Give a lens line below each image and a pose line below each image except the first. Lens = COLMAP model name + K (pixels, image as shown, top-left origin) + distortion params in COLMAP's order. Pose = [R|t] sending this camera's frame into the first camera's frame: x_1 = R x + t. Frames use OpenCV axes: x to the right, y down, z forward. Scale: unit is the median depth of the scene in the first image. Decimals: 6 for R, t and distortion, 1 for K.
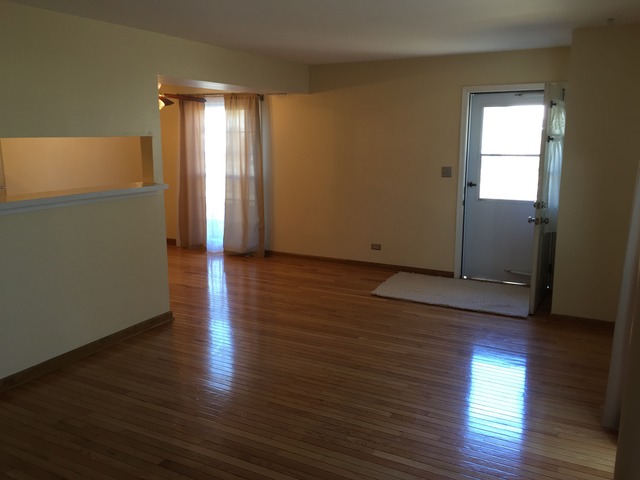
lens RADIAL K [[547.1, 0, 320.5], [0, 547.1, 229.2], [0, 0, 1]] dist [0.093428, -0.131481]
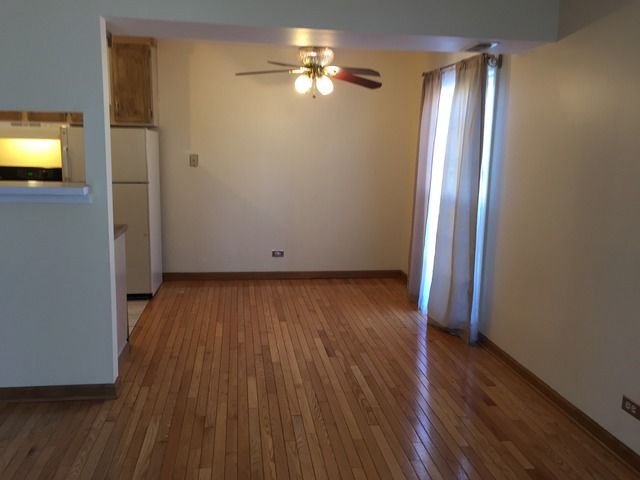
lens RADIAL K [[547.1, 0, 320.5], [0, 547.1, 229.2], [0, 0, 1]] dist [0.093428, -0.131481]
pose [[0.593956, 0.138121, -0.792552, 0.259452], [-0.166884, 0.984876, 0.046571, -0.072268], [0.786998, 0.104603, 0.608023, 0.553342]]
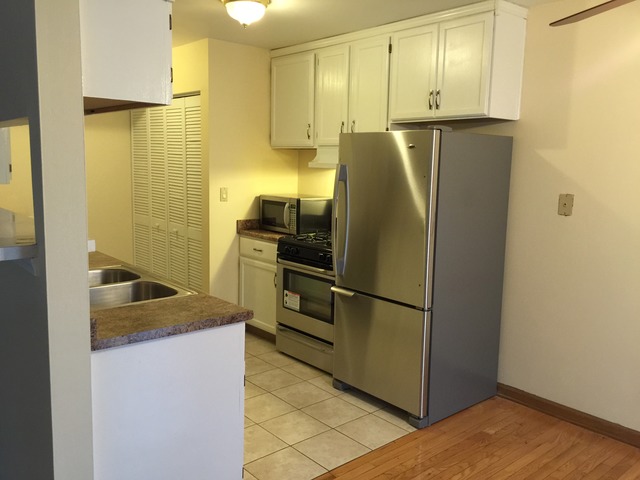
lens RADIAL K [[547.1, 0, 320.5], [0, 547.1, 229.2], [0, 0, 1]] dist [0.093428, -0.131481]
pose [[-0.364319, 0.109535, -0.924810, -0.013164], [-0.182746, 0.965343, 0.186326, -0.133955], [0.913168, 0.236888, -0.331675, 0.870368]]
